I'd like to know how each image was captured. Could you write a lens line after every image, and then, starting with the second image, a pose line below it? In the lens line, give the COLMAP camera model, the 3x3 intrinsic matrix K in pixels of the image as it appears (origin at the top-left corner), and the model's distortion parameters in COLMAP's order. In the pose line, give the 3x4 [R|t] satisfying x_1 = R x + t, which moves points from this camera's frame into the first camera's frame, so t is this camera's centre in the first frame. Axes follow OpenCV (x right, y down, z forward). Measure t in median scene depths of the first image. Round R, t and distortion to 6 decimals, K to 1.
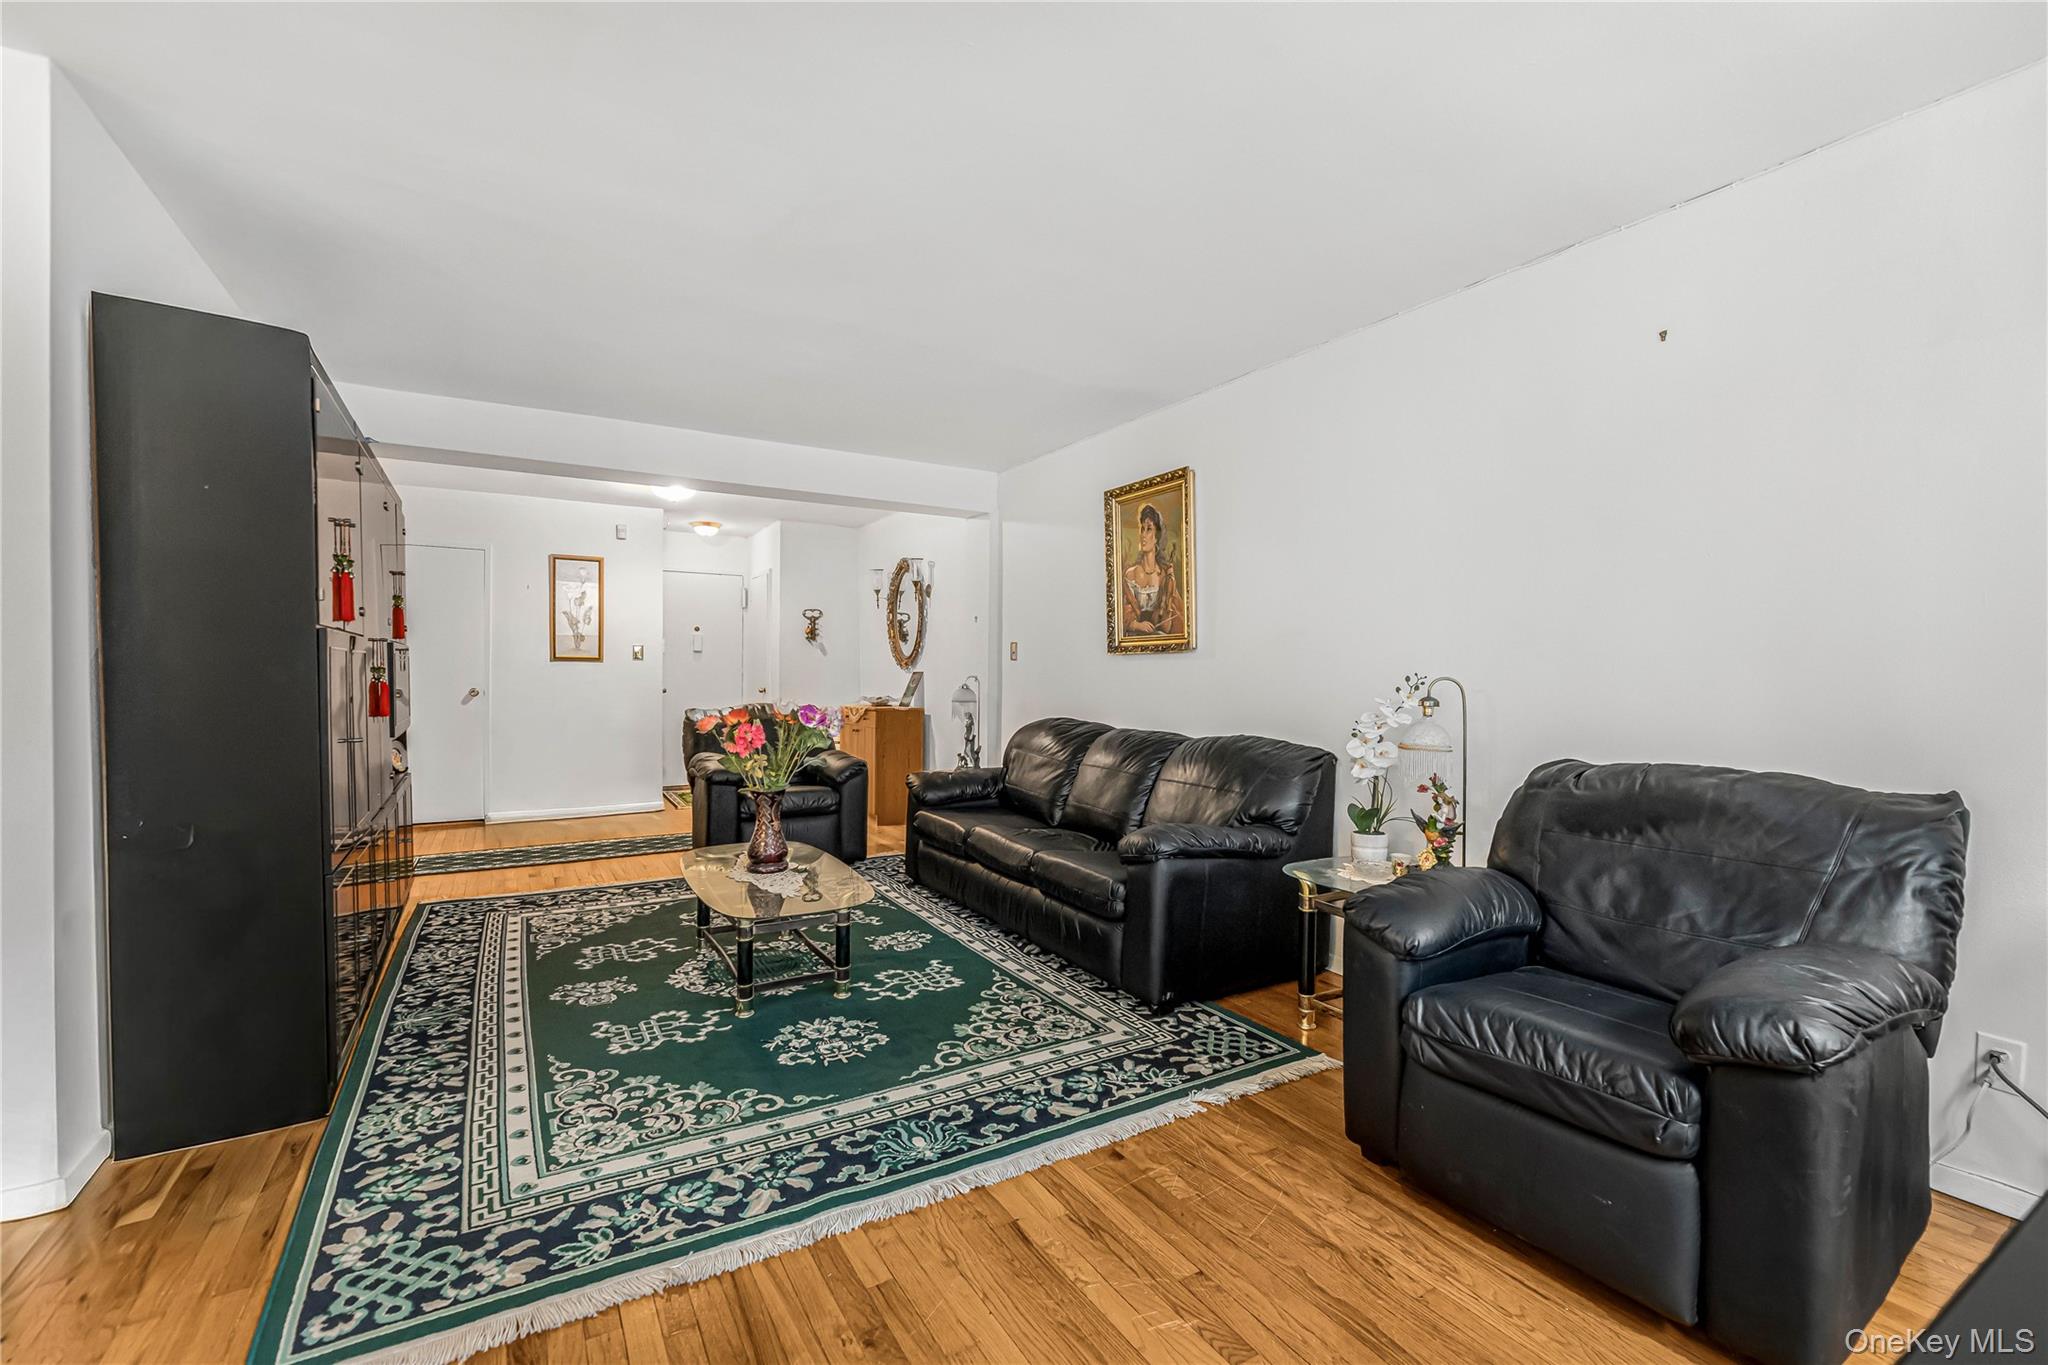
lens RADIAL K [[848.5, 0, 1025.8], [0, 848.5, 677.3], [0, 0, 1]] dist [-0.001146, -0.000339]
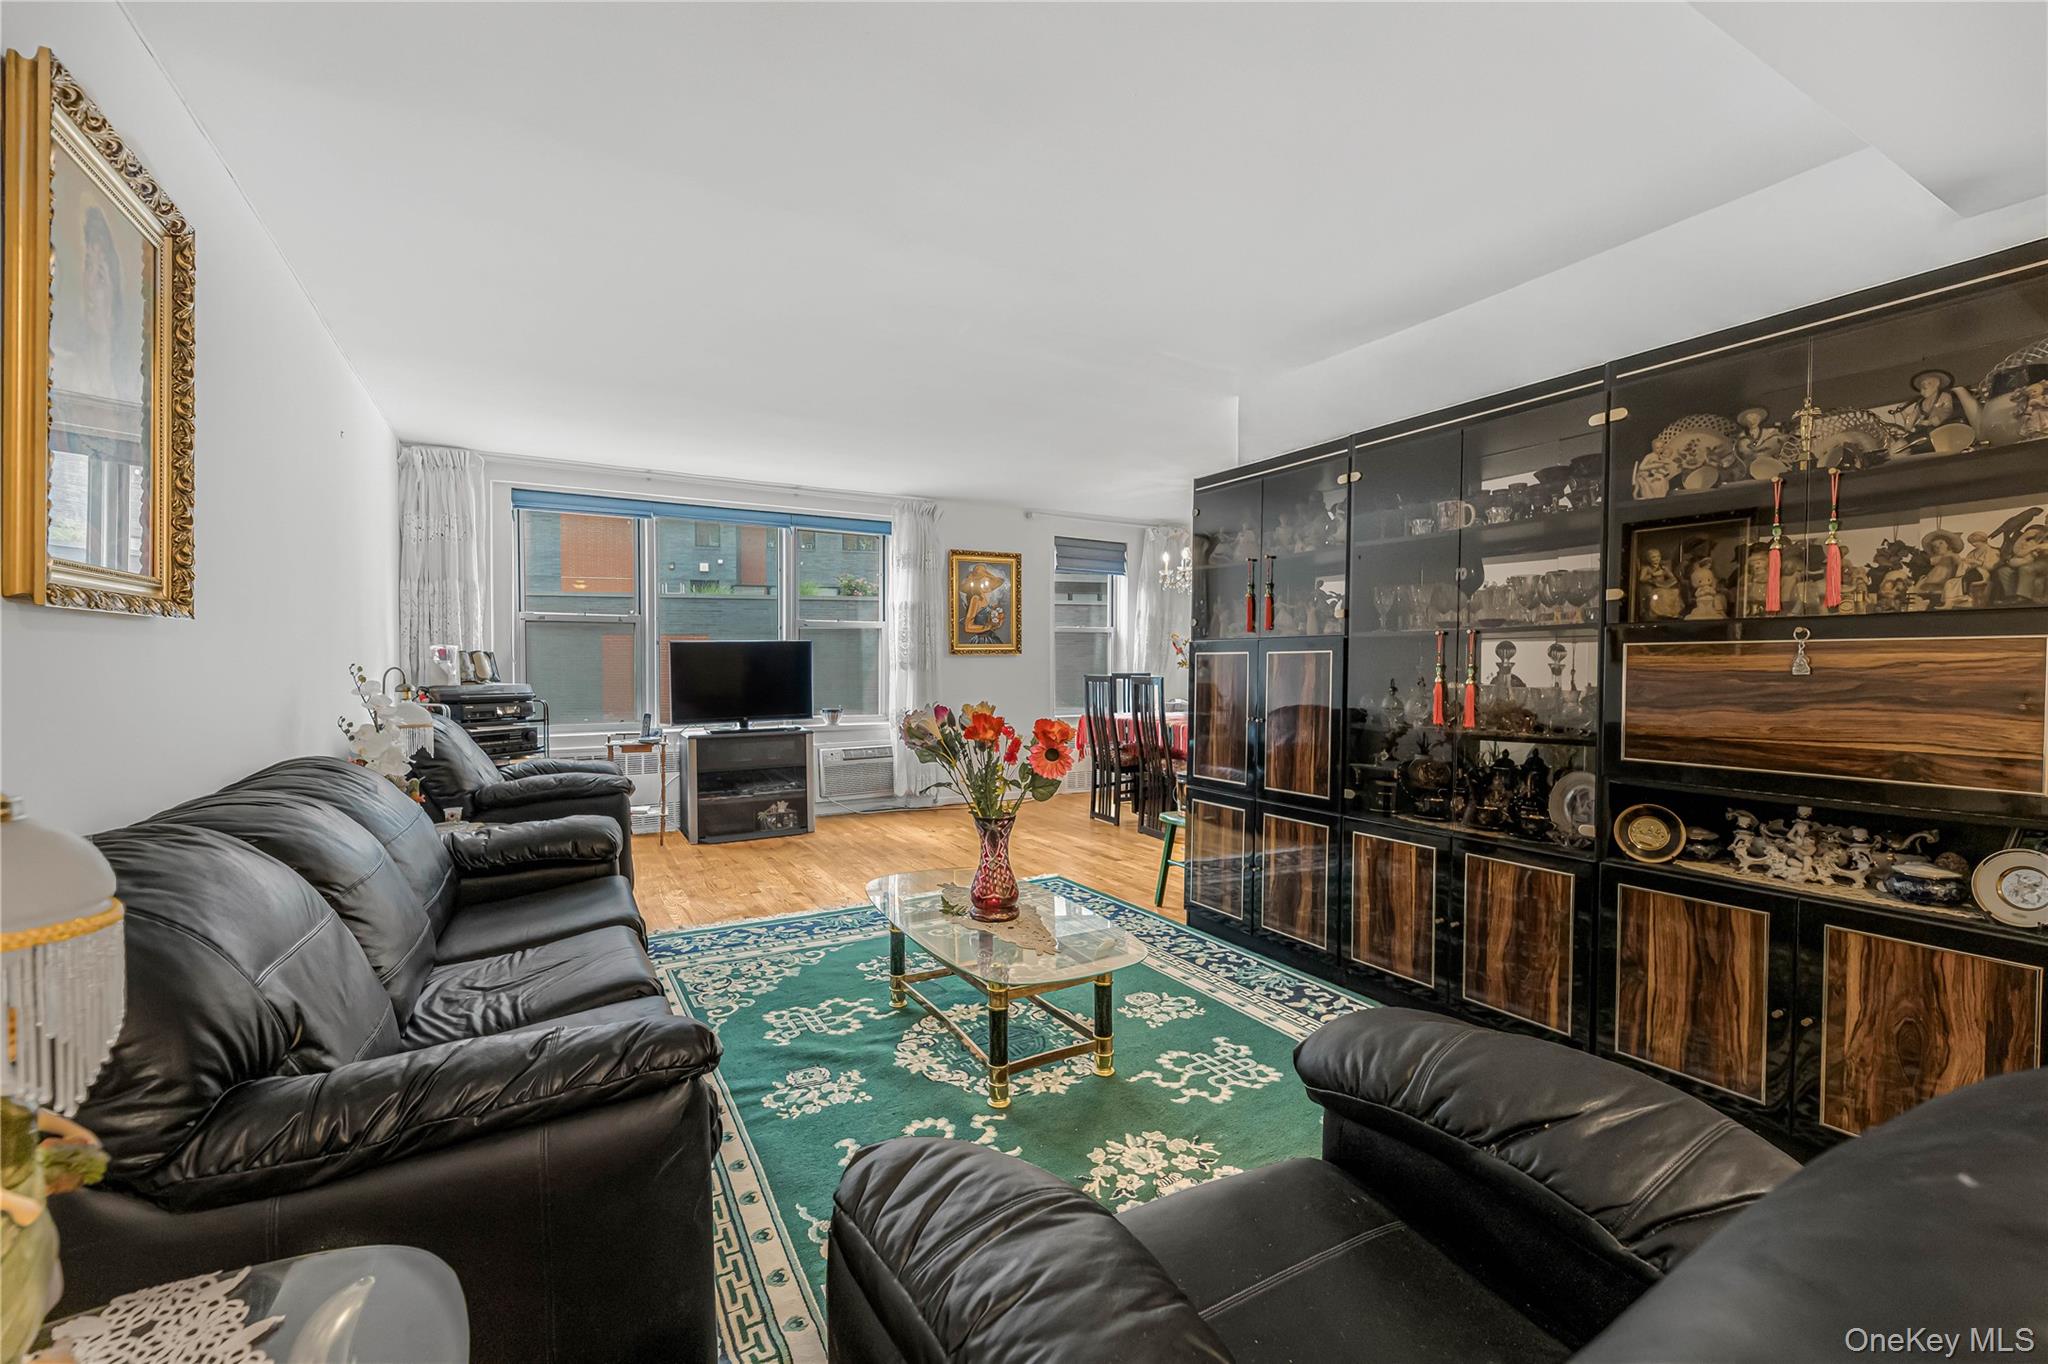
lens RADIAL K [[842.9, 0, 1021.6], [0, 842.9, 690.3], [0, 0, 1]] dist [0.000078, 0.000033]
pose [[-0.999556, -0.008641, 0.028532, -0.437631], [-0.007521, 0.999205, 0.039146, -0.021011], [-0.028847, 0.038914, -0.998826, 2.230281]]
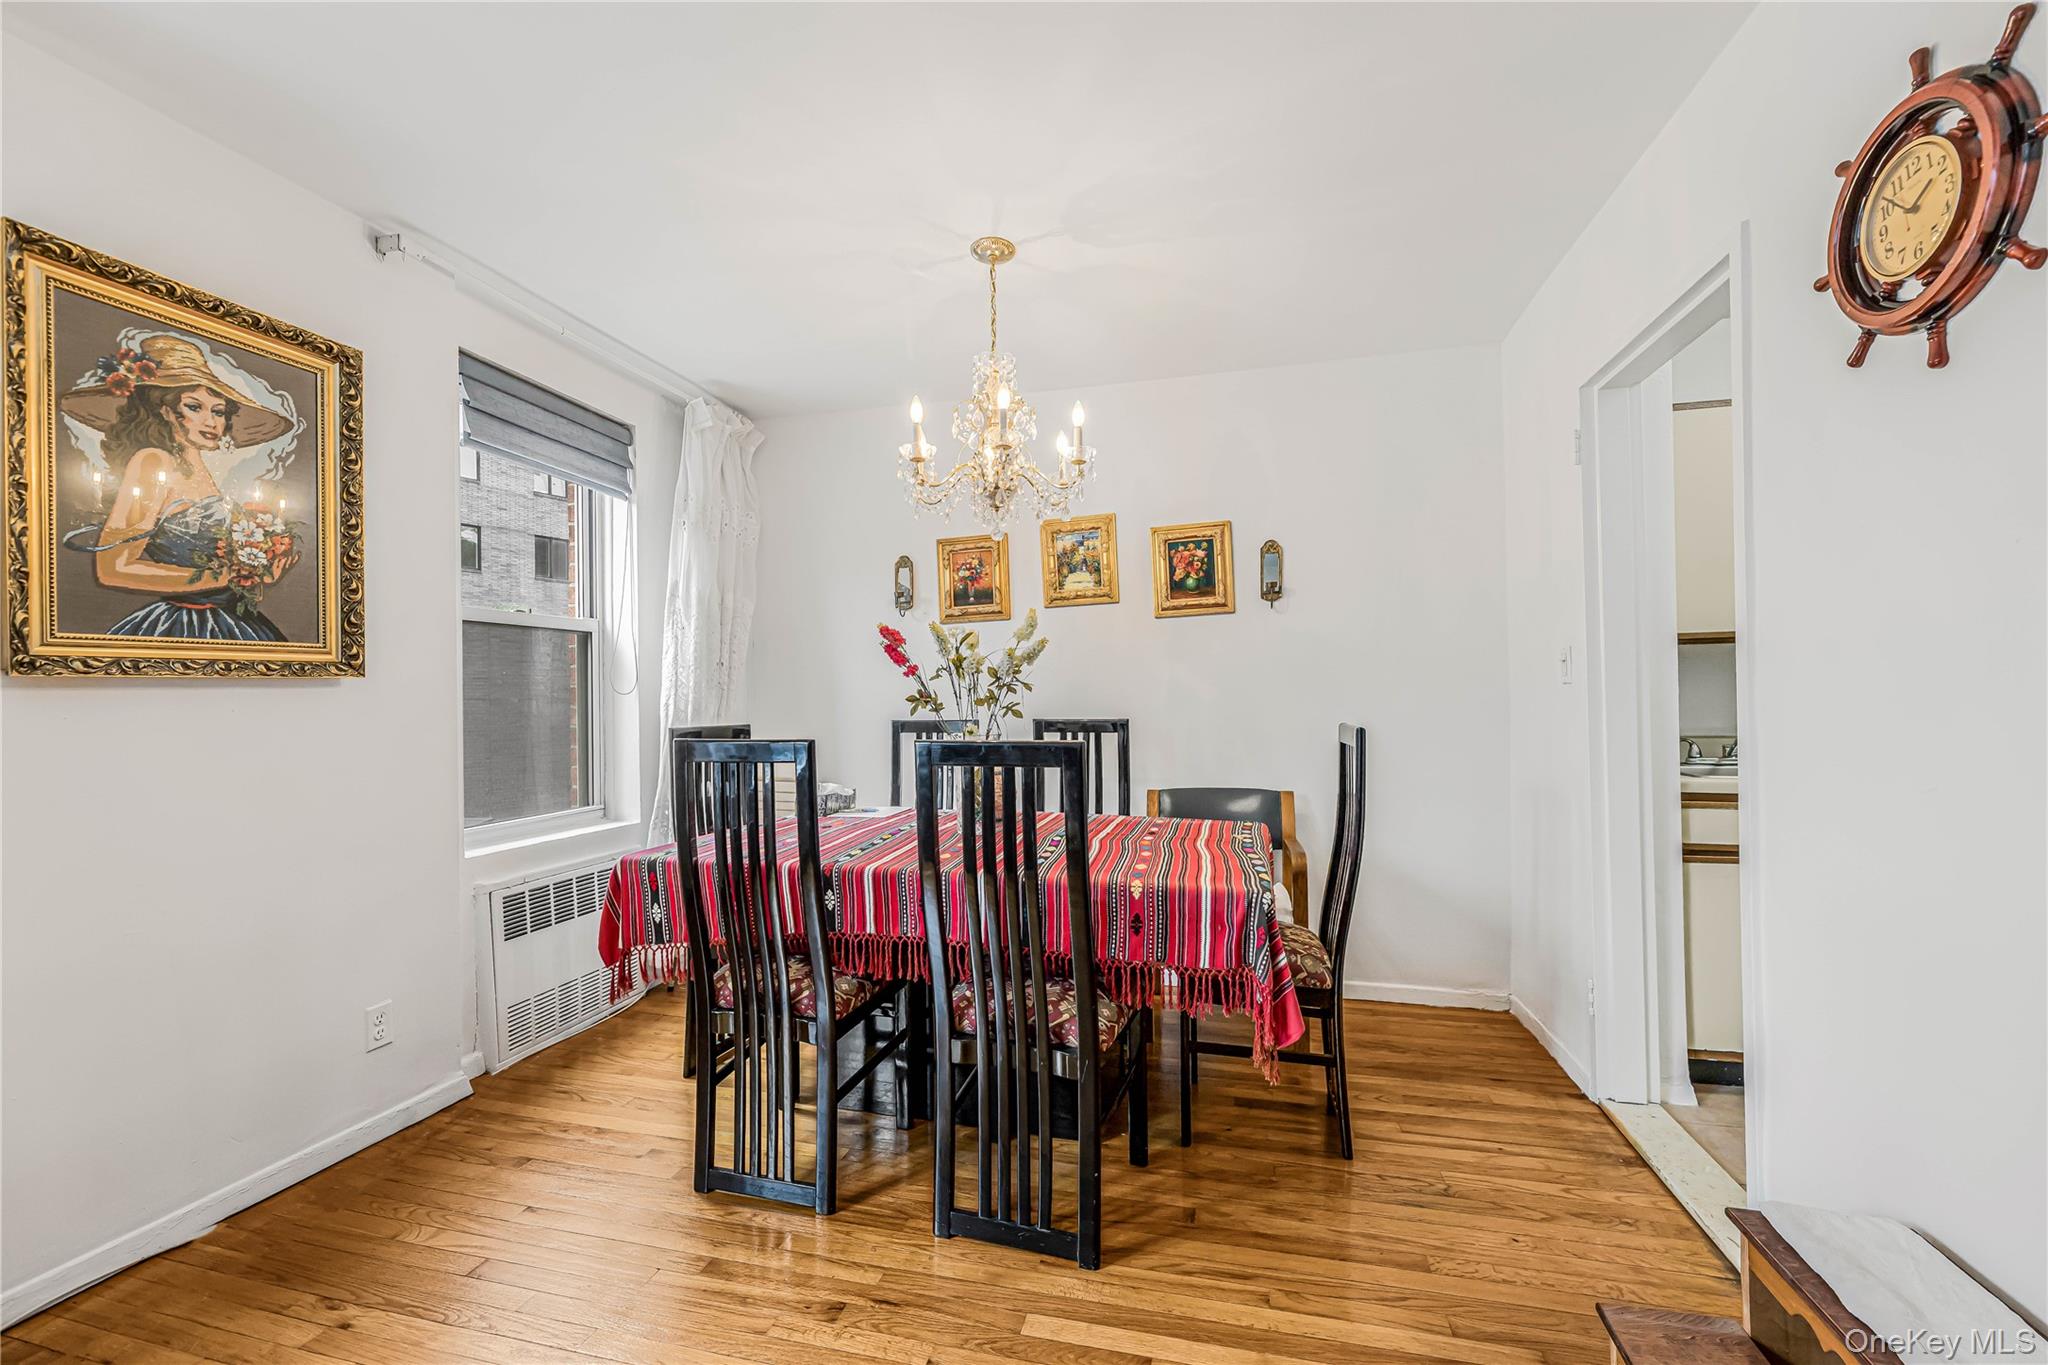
lens RADIAL K [[842.9, 0, 1021.6], [0, 842.9, 690.8], [0, 0, 1]] dist [0.000078, 0.000033]
pose [[-0.716899, -0.002434, -0.697172, -0.245441], [0.005644, 0.999941, -0.009296, -0.006479], [0.697154, -0.010599, -0.716843, 0.581145]]
